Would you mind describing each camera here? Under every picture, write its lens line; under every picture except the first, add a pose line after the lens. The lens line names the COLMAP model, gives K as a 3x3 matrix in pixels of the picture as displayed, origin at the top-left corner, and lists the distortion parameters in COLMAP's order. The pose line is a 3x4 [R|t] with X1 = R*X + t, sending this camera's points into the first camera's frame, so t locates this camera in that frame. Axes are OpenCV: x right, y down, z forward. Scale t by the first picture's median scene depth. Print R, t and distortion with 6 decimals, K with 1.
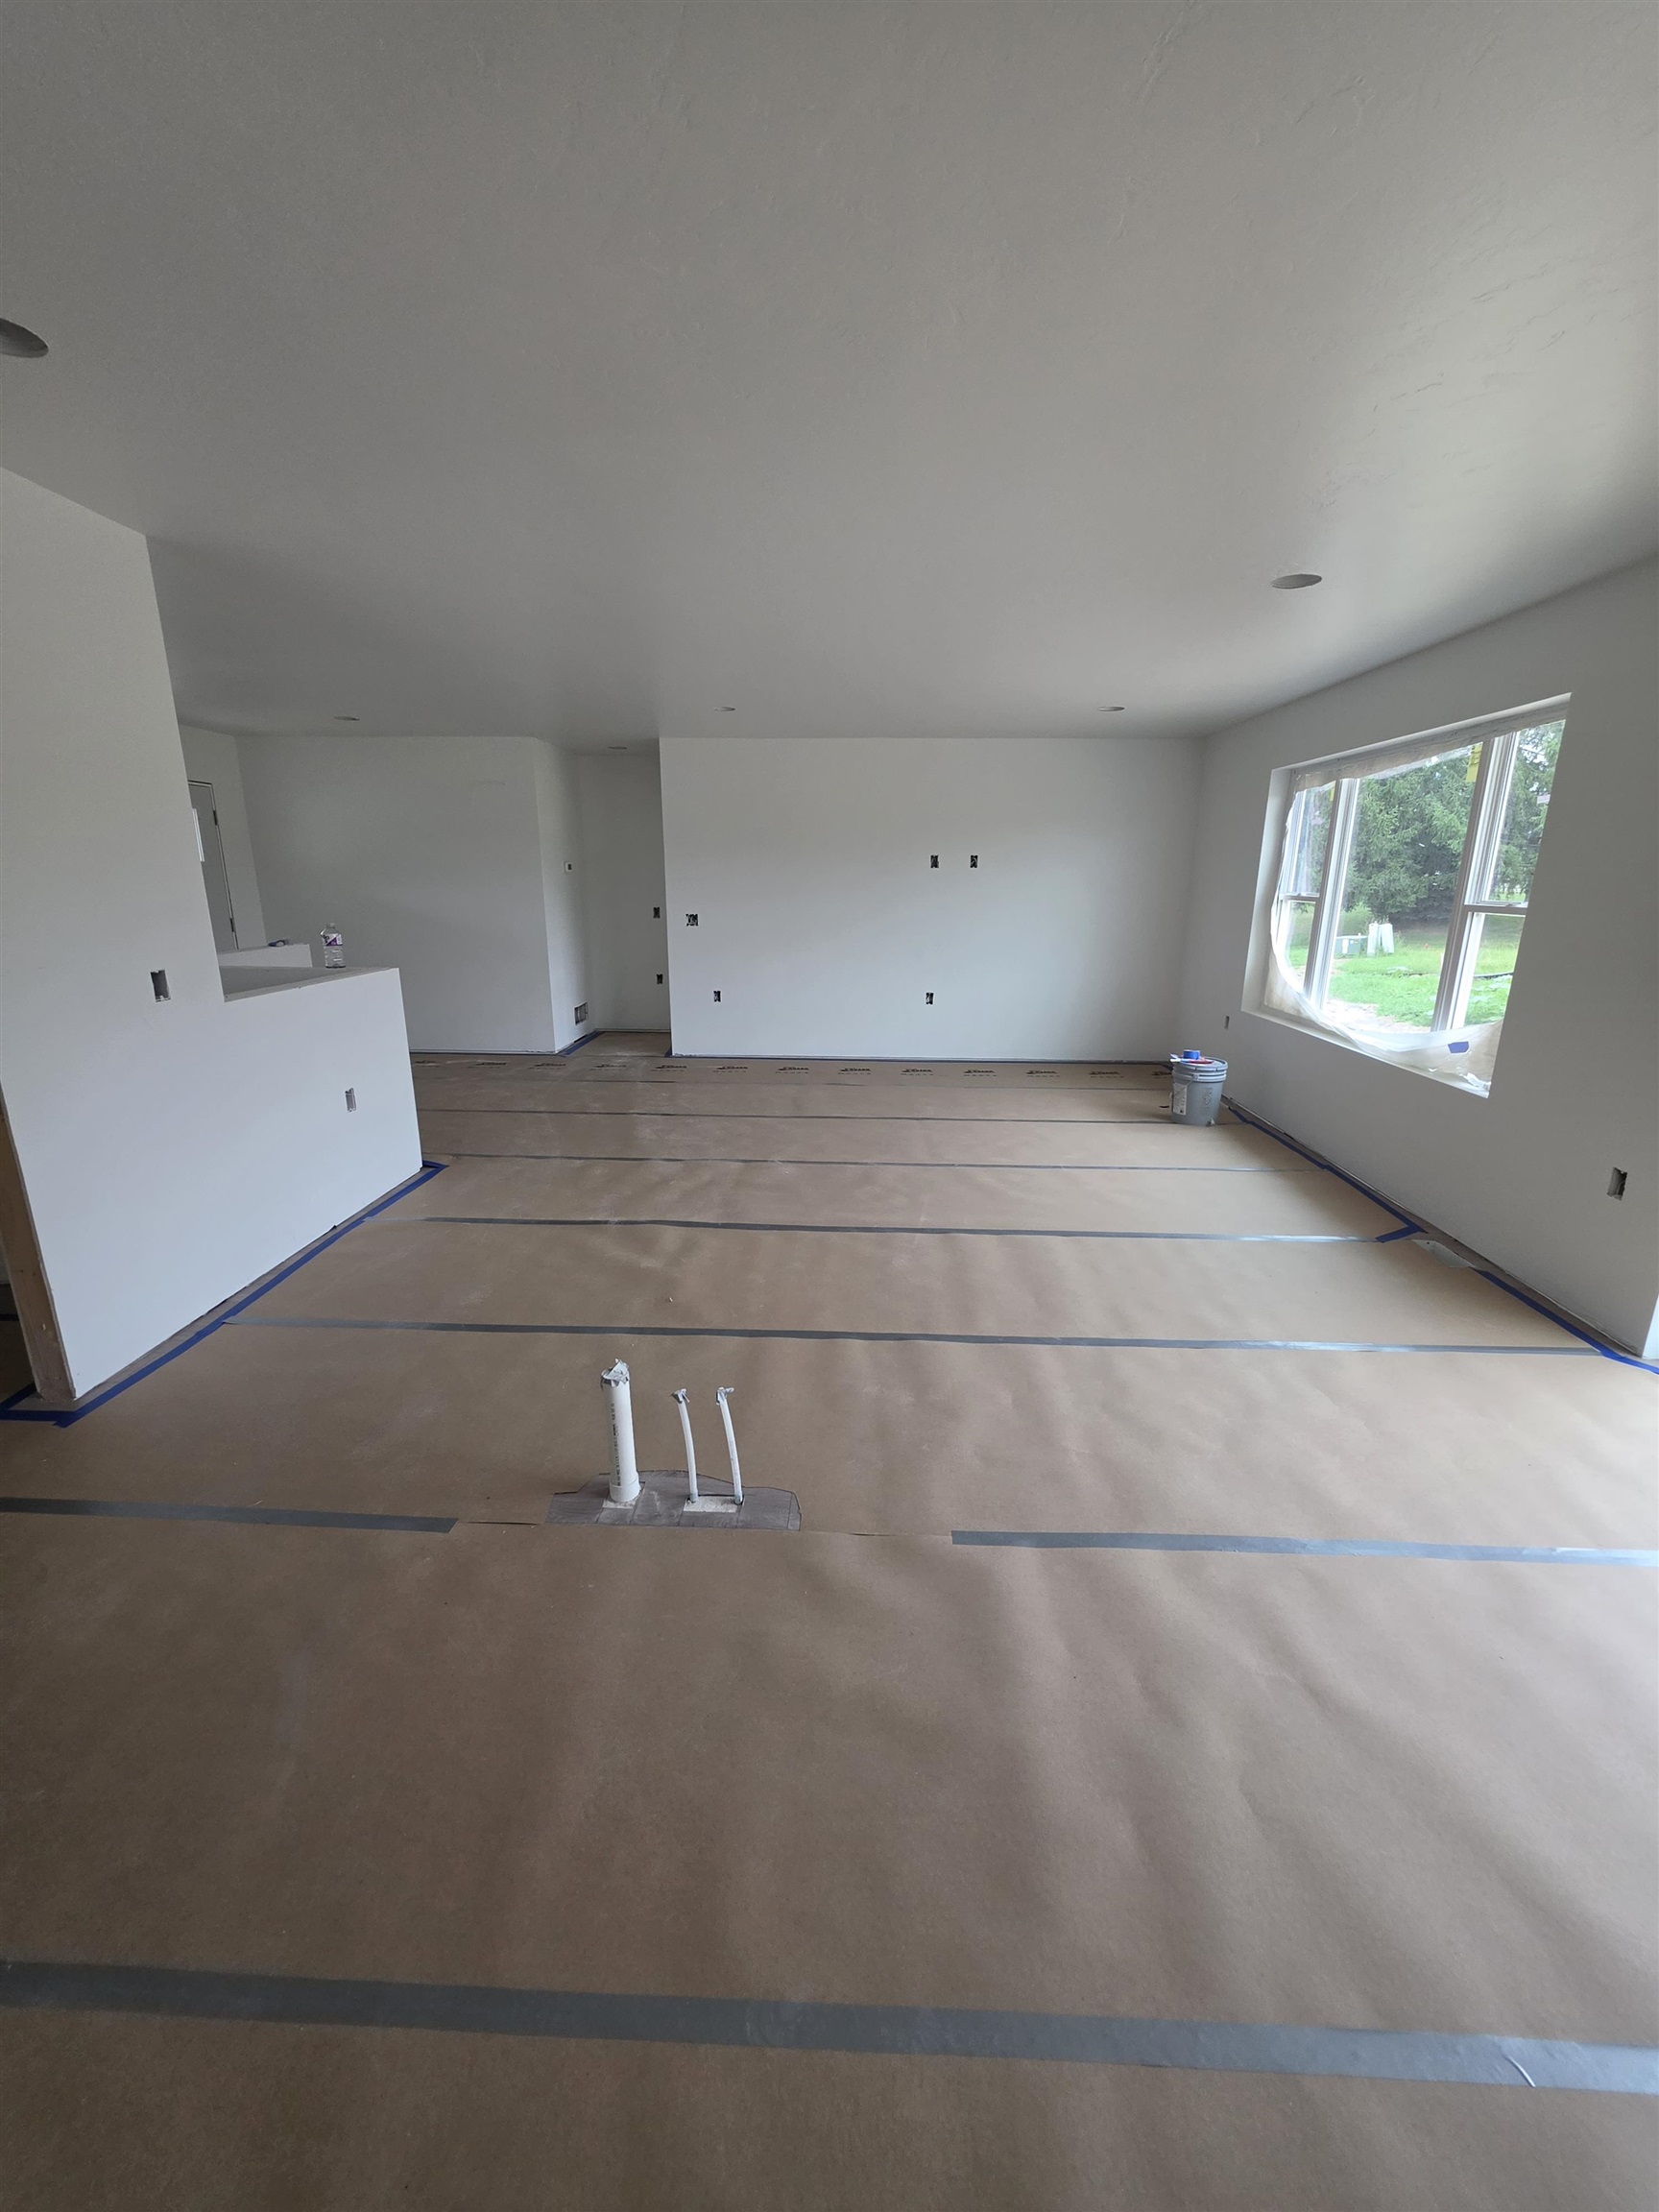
lens RADIAL K [[889.7, 0, 842.1], [0, 889.7, 1114.7], [0, 0, 1]] dist [-0.003334, 0.000061]
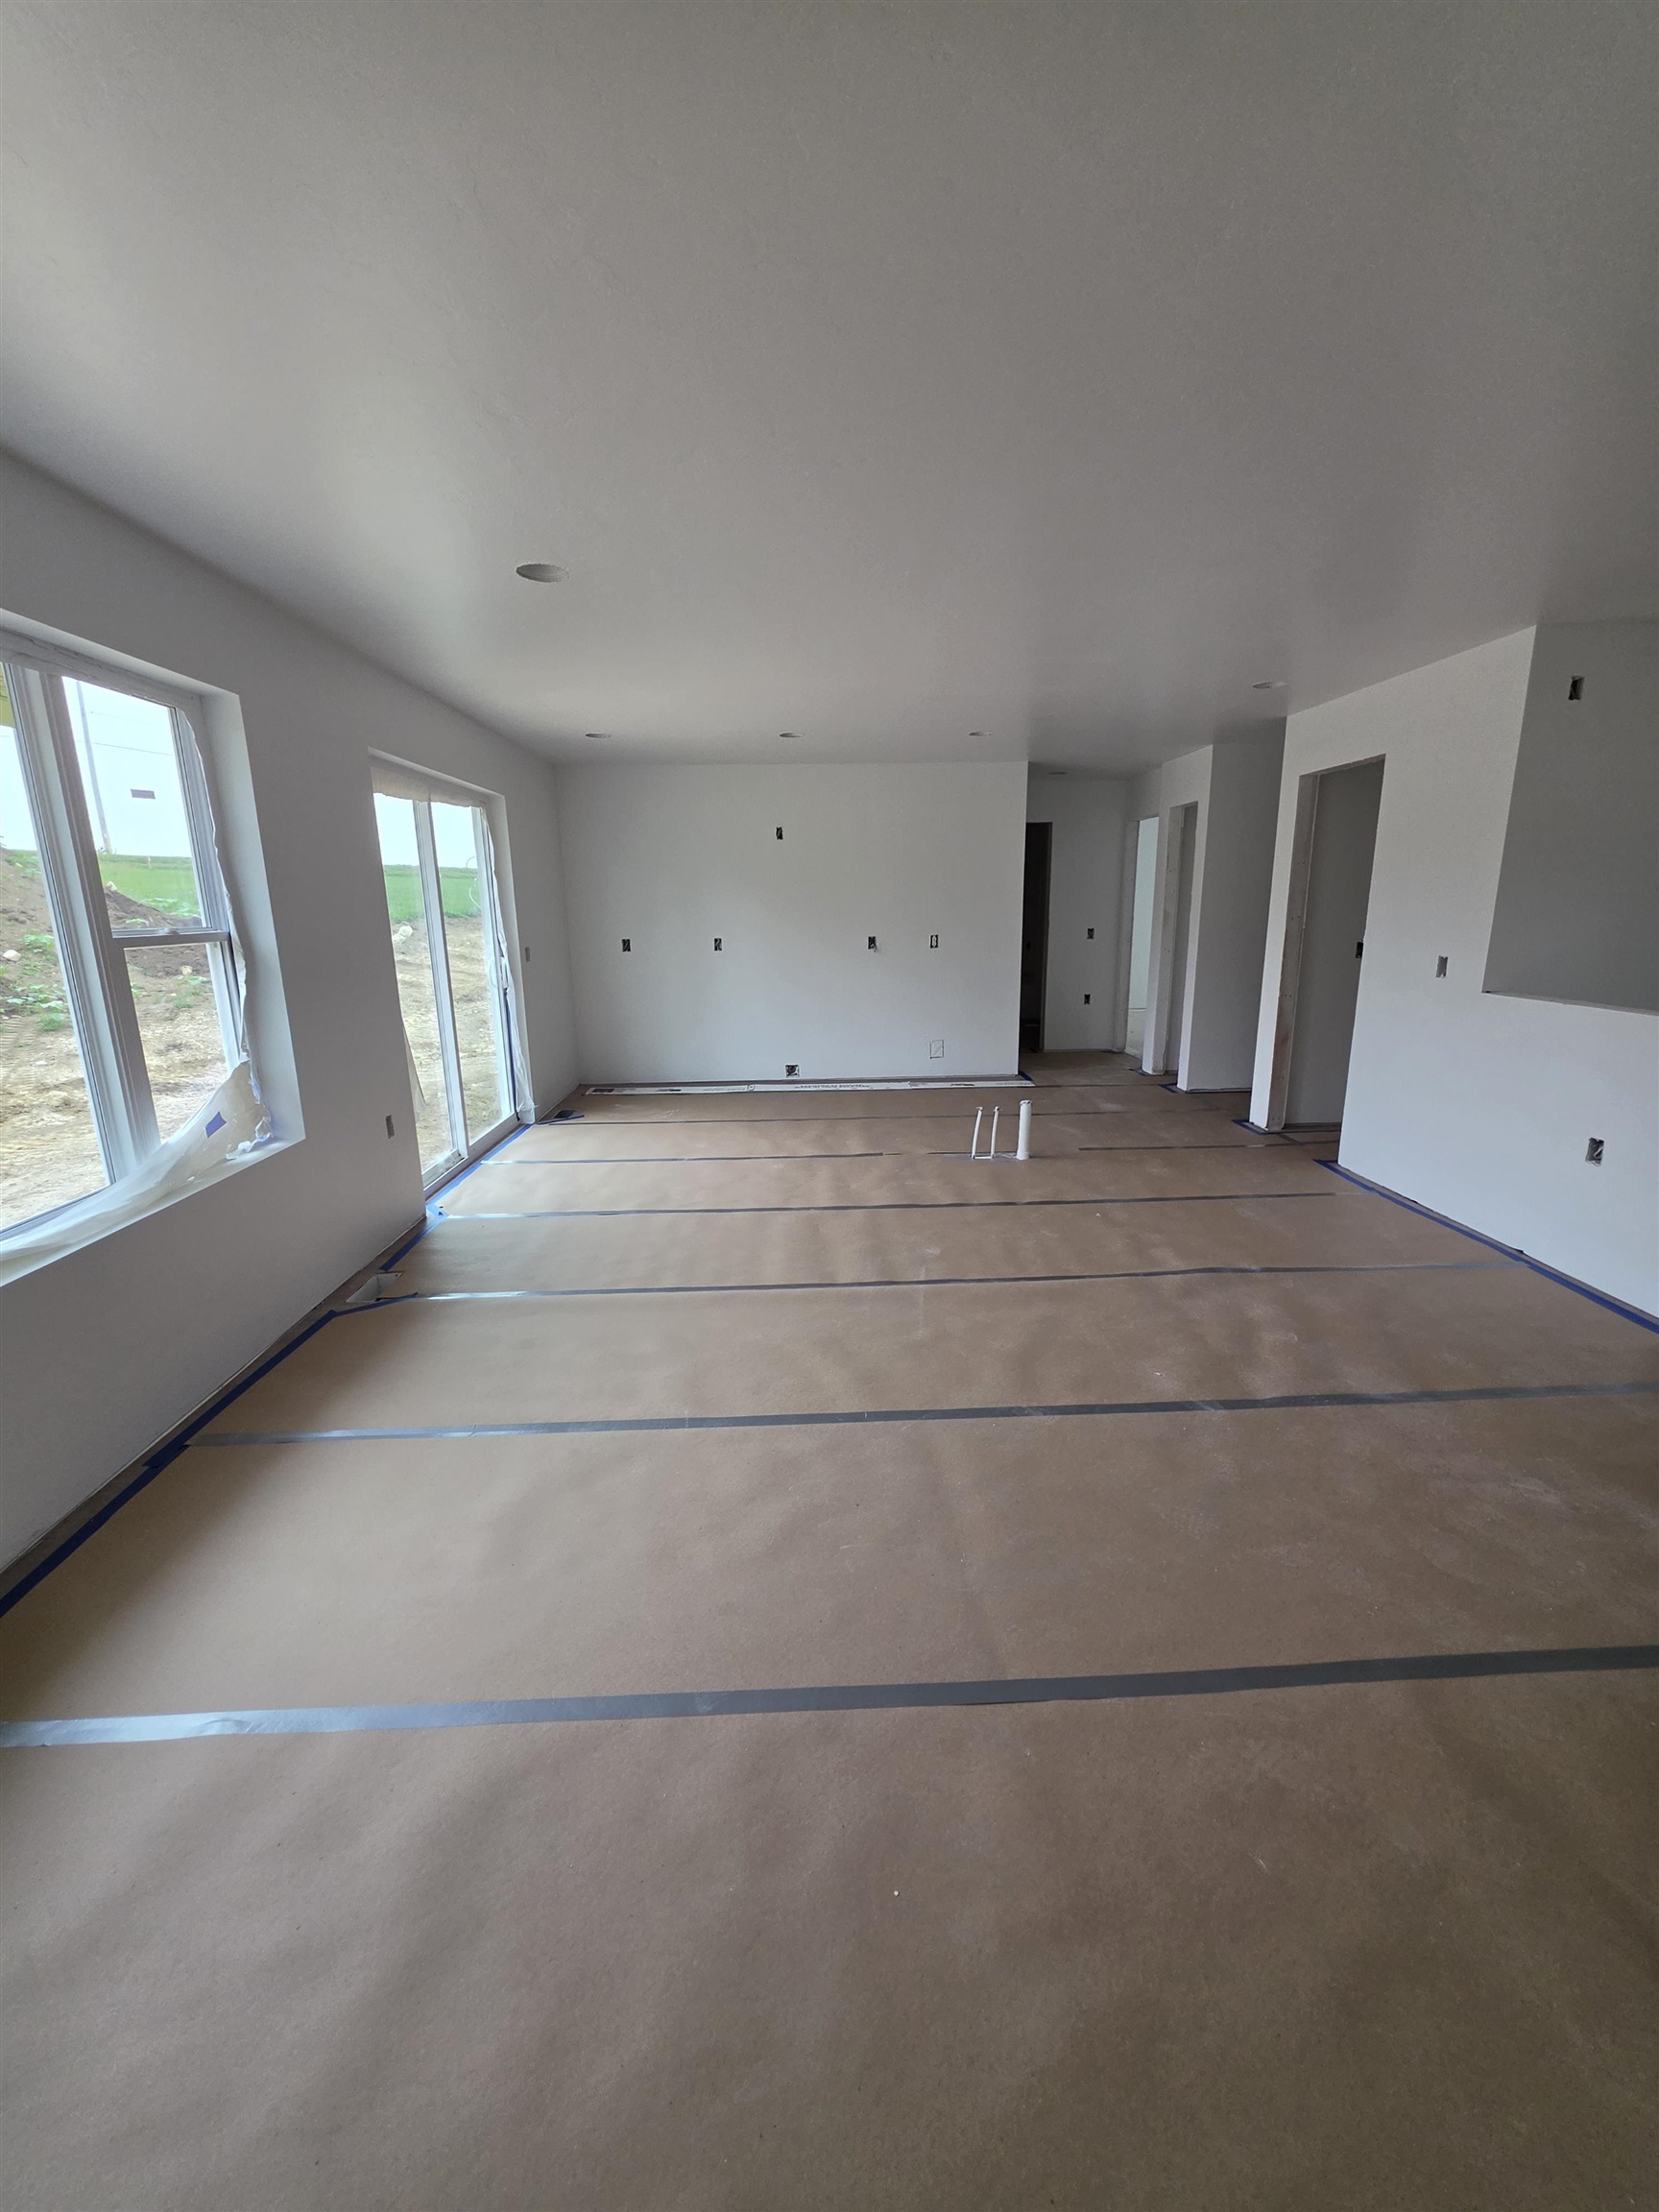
lens RADIAL K [[889.7, 0, 842.9], [0, 889.7, 1107.2], [0, 0, 1]] dist [-0.003334, 0.000061]
pose [[-0.996714, 0.023178, -0.077615, 0.249146], [-0.016105, 0.882352, 0.470315, -0.482528], [0.079385, 0.470019, -0.879079, 1.826799]]
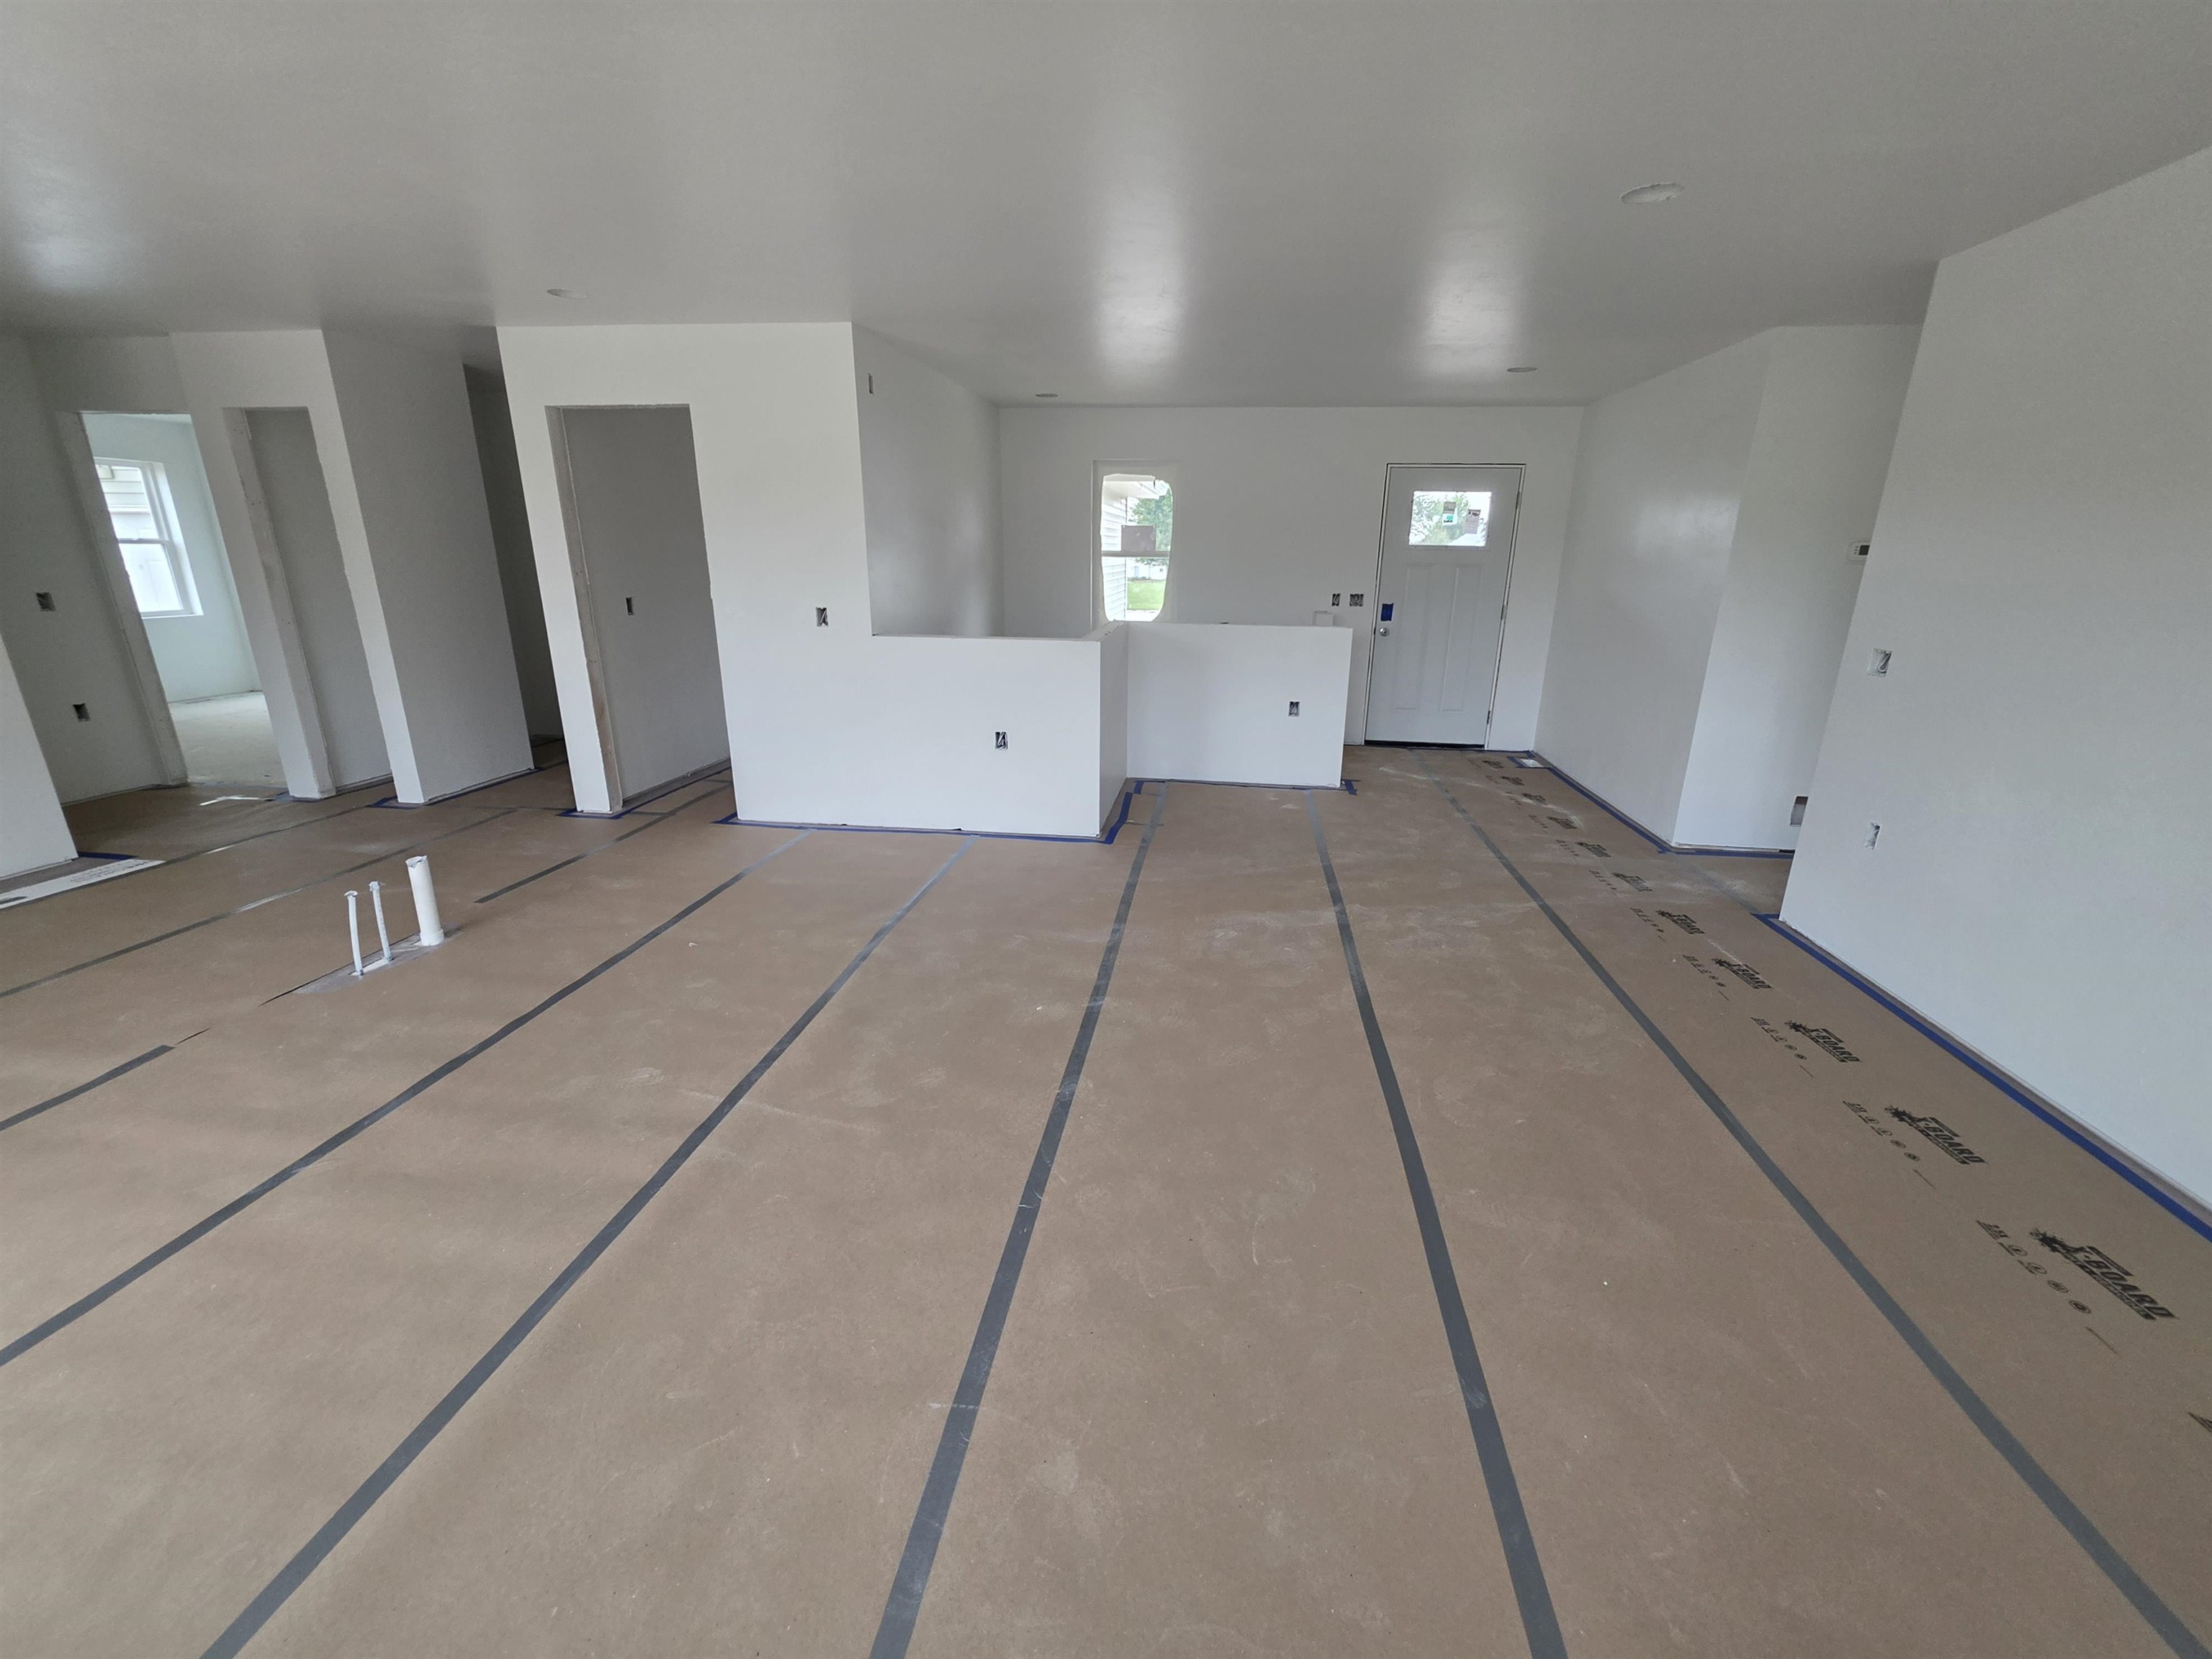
lens RADIAL K [[889.7, 0, 1112.6], [0, 889.7, 819.8], [0, 0, 1]] dist [-0.003334, 0.000061]
pose [[-0.095730, 0.281928, -0.954648, 0.660259], [-0.272522, 0.914986, 0.297544, -0.345341], [0.957375, 0.288647, -0.010760, 1.299826]]
